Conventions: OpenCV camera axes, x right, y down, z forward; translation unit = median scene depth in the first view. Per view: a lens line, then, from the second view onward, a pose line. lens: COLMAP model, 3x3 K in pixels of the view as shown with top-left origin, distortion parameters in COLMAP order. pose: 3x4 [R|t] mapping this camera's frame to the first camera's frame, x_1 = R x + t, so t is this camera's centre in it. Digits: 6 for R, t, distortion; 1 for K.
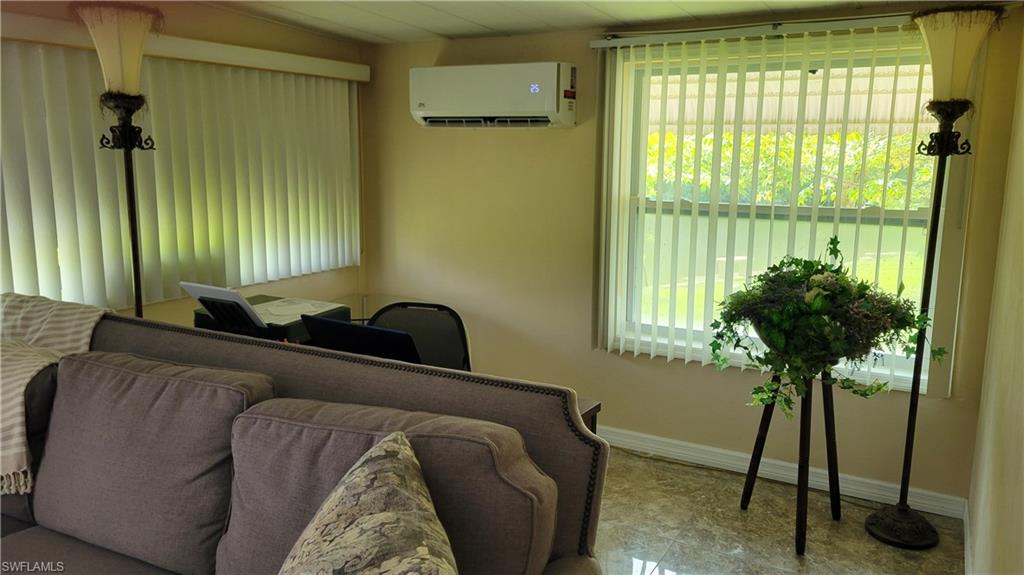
lens RADIAL K [[785.0, 0, 512.5], [0, 785.0, 281.8], [0, 0, 1]] dist [0.043079, -0.006446]
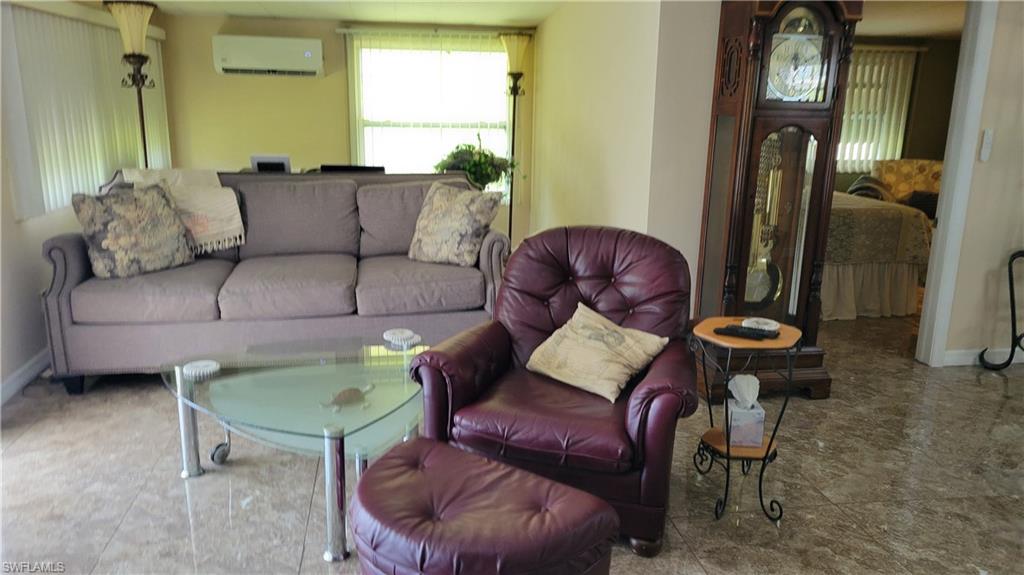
lens RADIAL K [[785.0, 0, 510.2], [0, 785.0, 290.2], [0, 0, 1]] dist [0.043079, -0.006446]
pose [[0.771594, -0.148644, 0.618504, -0.967237], [0.098870, 0.988522, 0.114229, 0.140505], [-0.628385, -0.026987, 0.777434, -0.801711]]
